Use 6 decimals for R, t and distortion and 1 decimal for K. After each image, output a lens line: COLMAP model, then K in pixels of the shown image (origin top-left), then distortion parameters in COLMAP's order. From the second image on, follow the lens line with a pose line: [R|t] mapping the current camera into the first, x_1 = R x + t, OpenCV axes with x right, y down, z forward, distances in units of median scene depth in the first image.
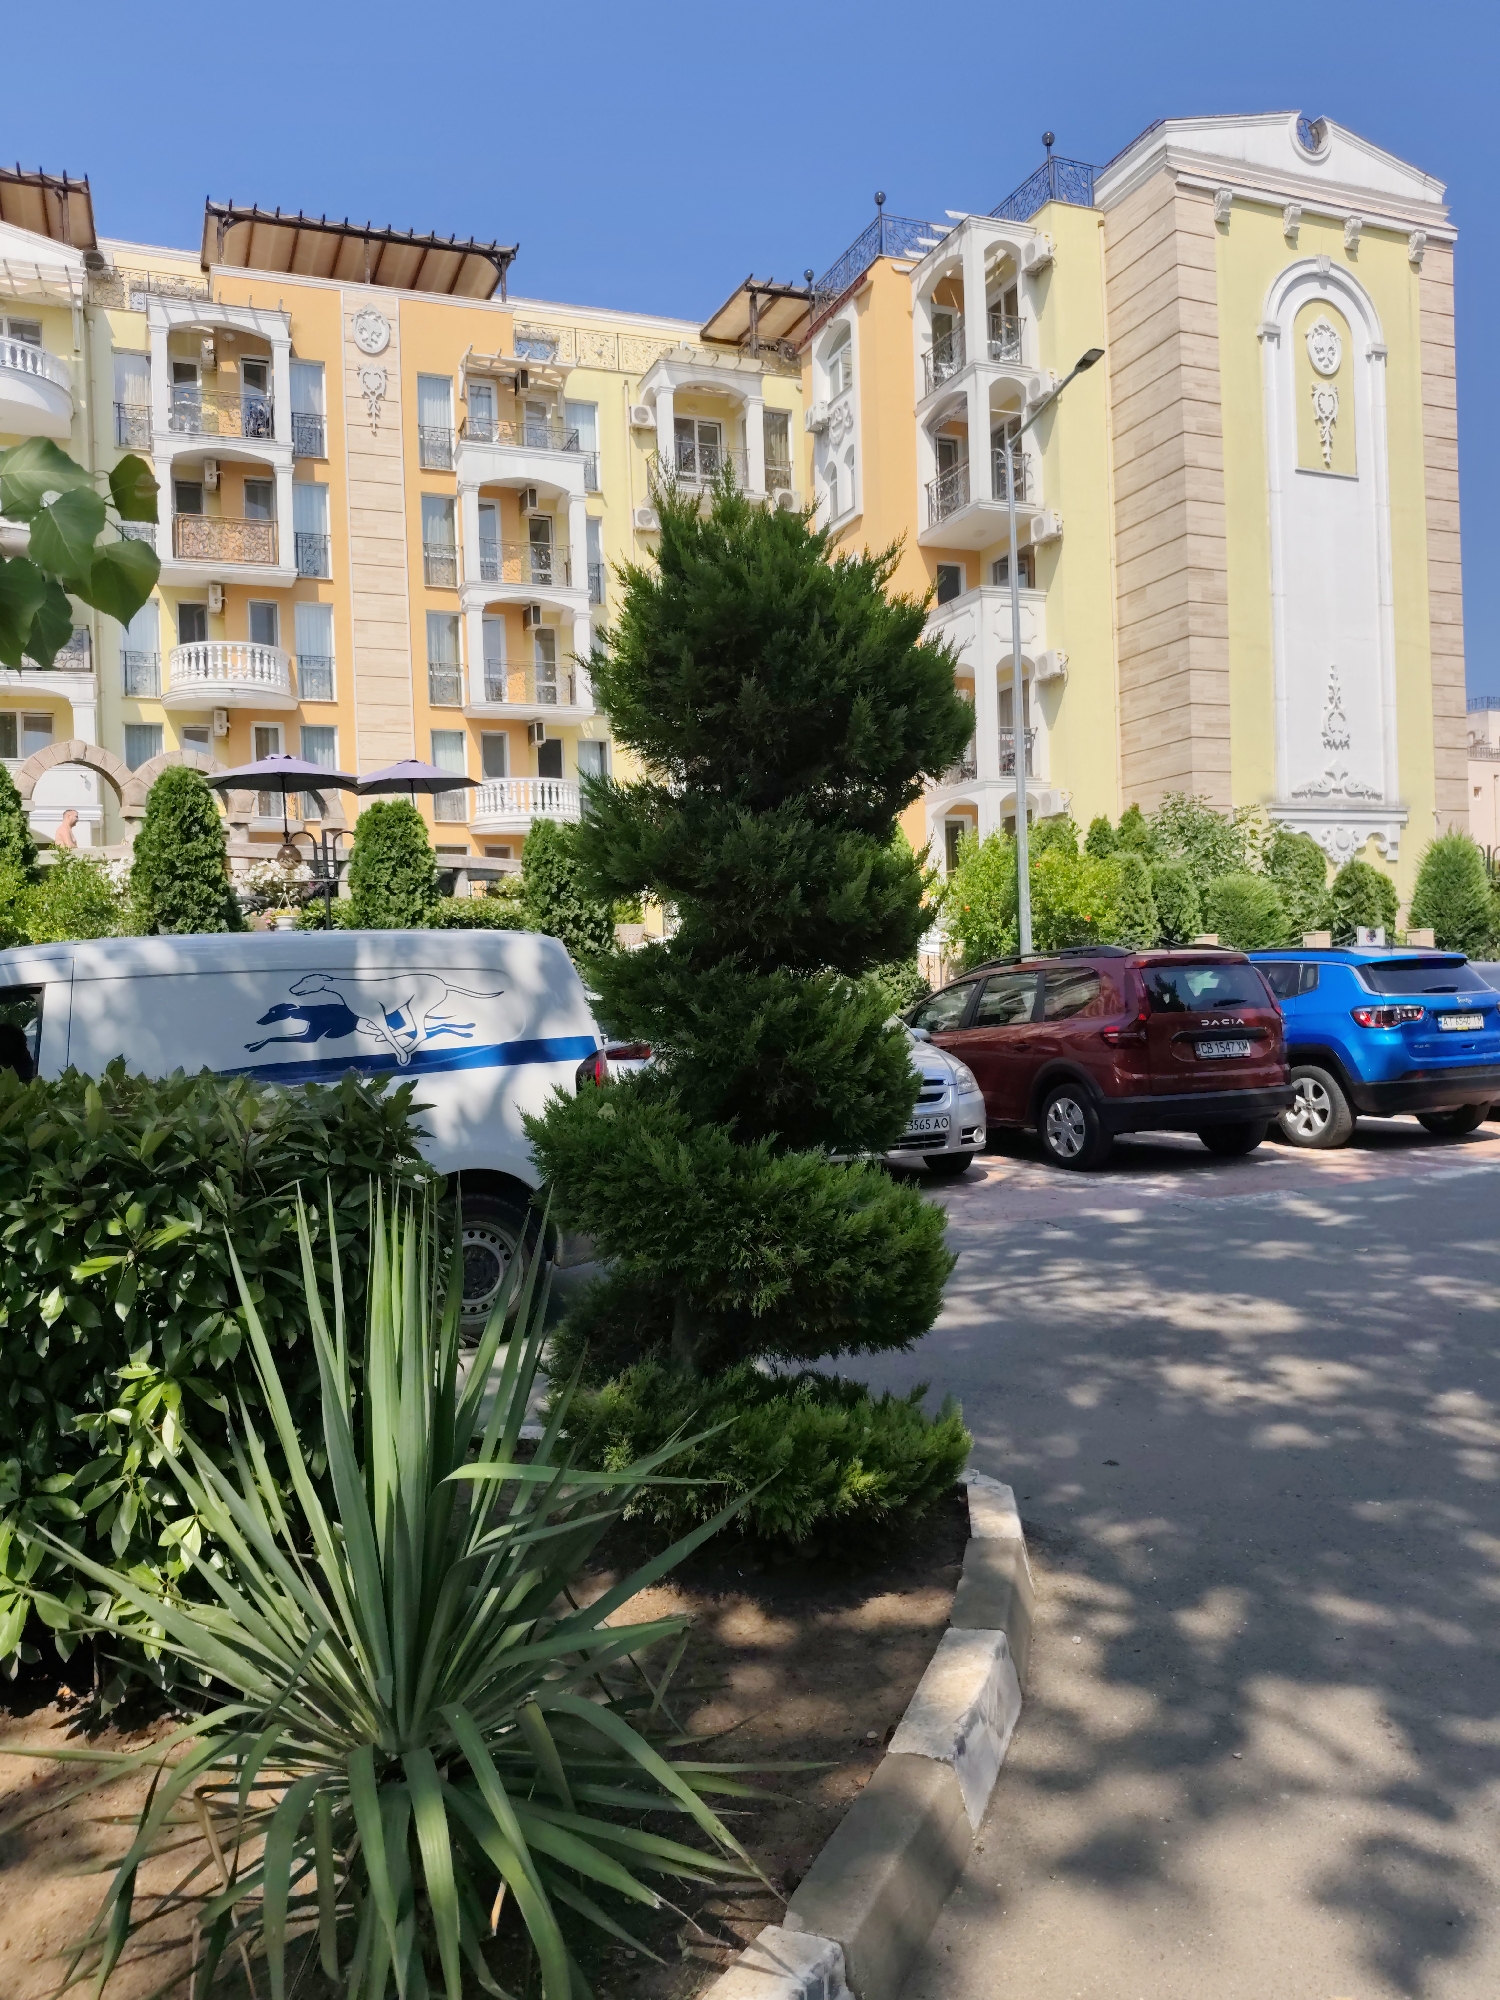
lens RADIAL K [[1503.4, 0, 750.0], [0, 1503.4, 1000.0], [0, 0, 1]] dist [-0.005697, -0.002947]
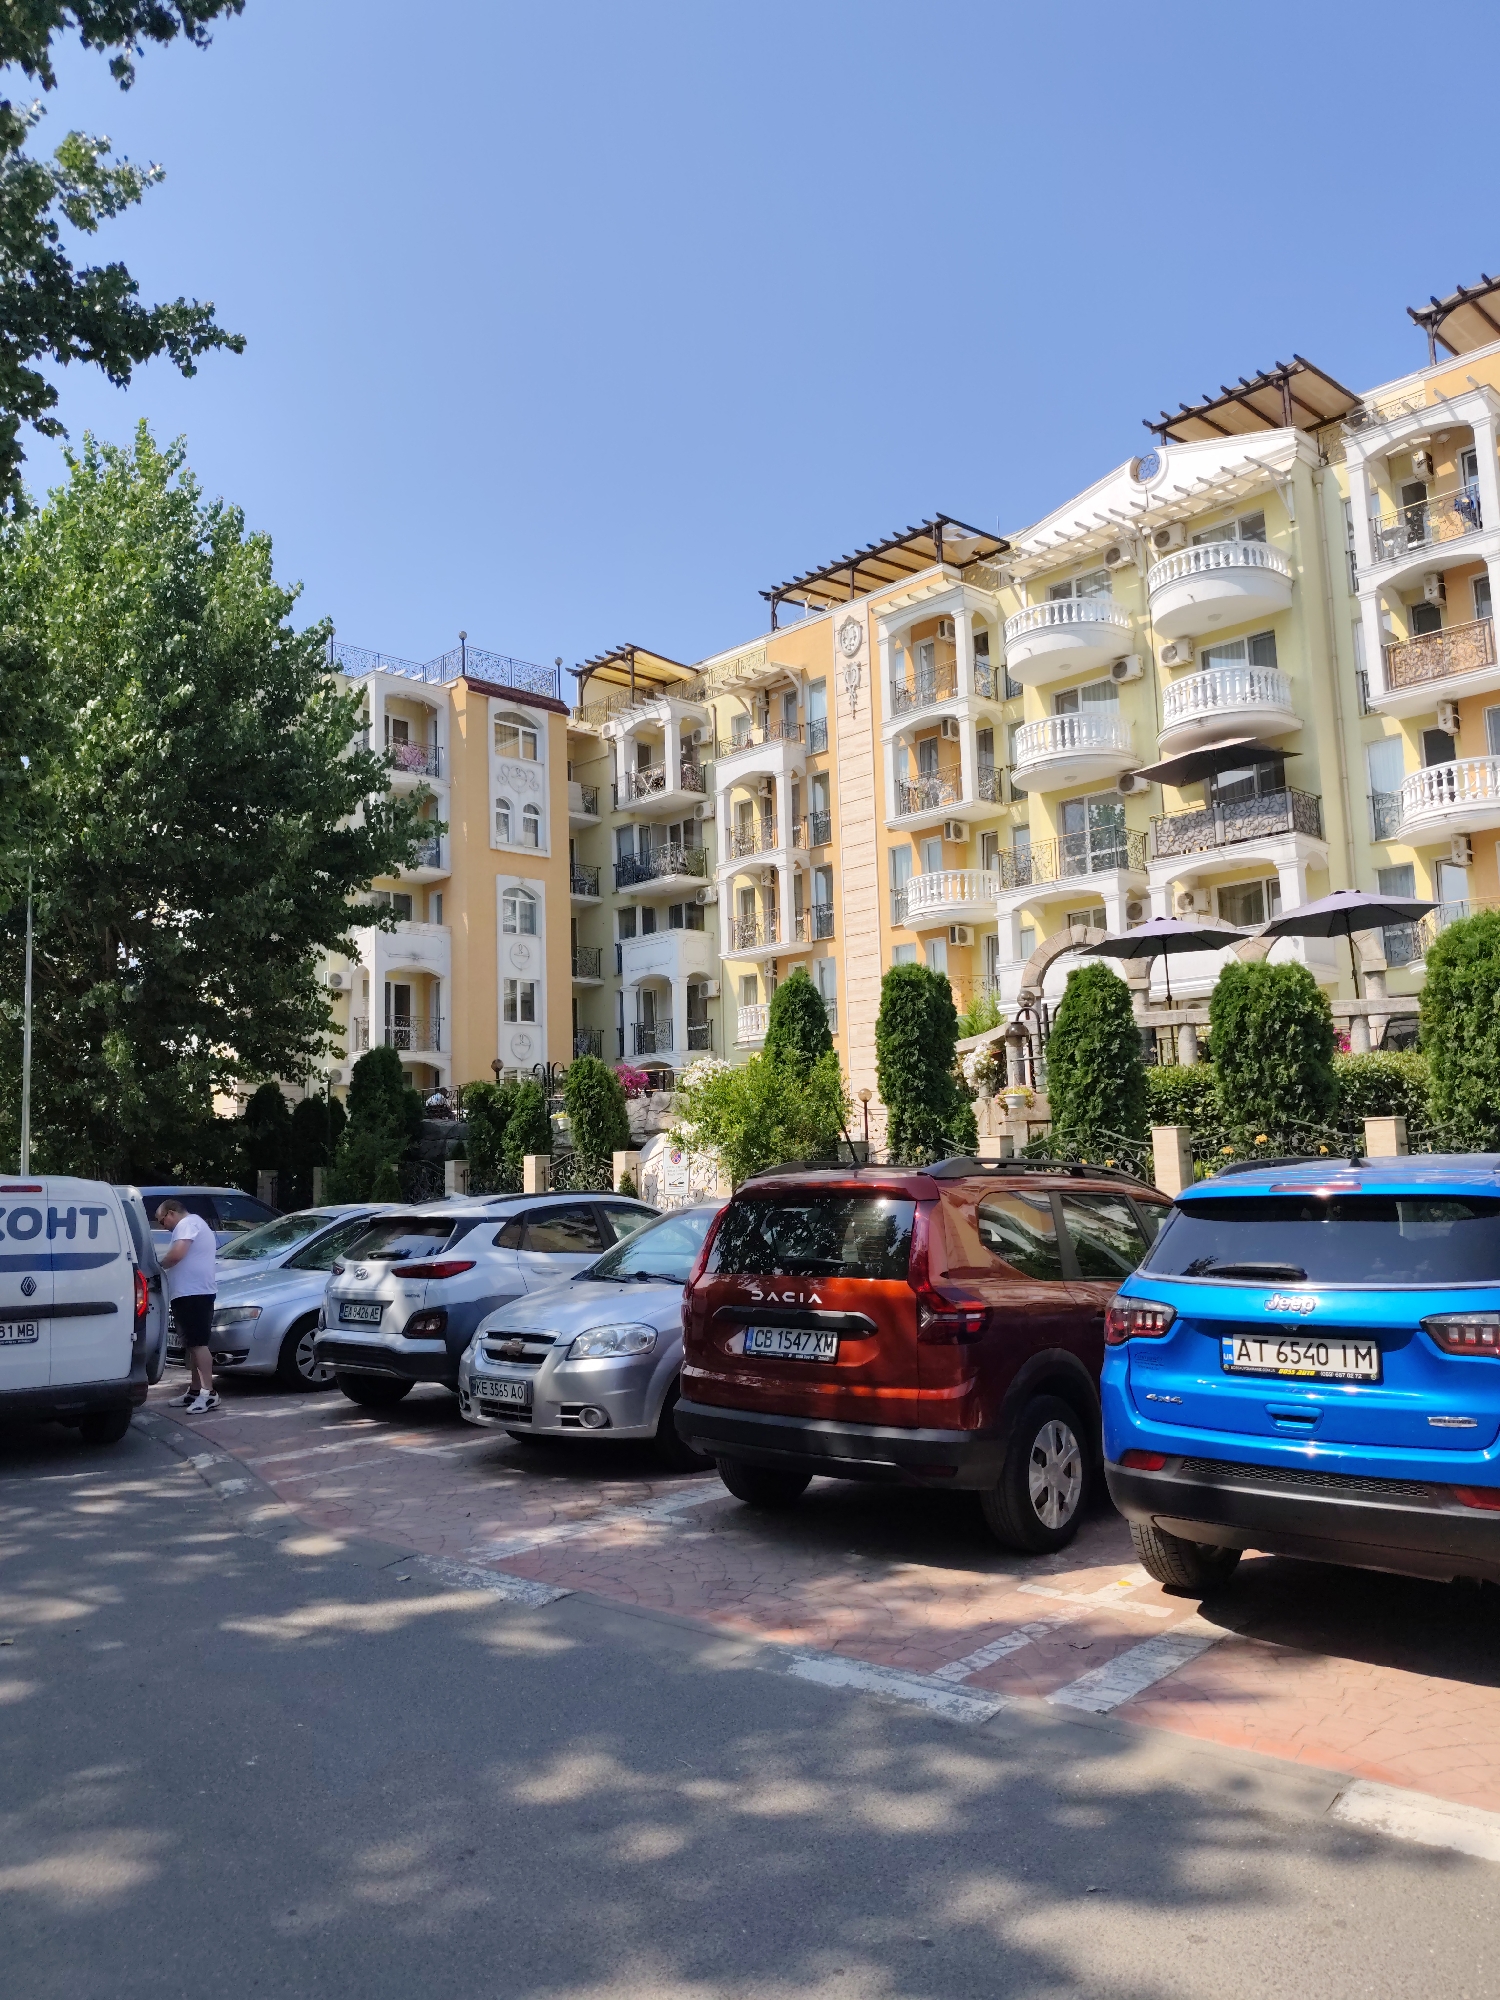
lens RADIAL K [[1476.1, 0, 750.0], [0, 1476.1, 1000.0], [0, 0, 1]] dist [0.086795, -0.228303]
pose [[0.371230, -0.087834, -0.924377, 0.532323], [0.009778, 0.995831, -0.090697, -0.030872], [0.928490, 0.024631, 0.370541, 0.470391]]
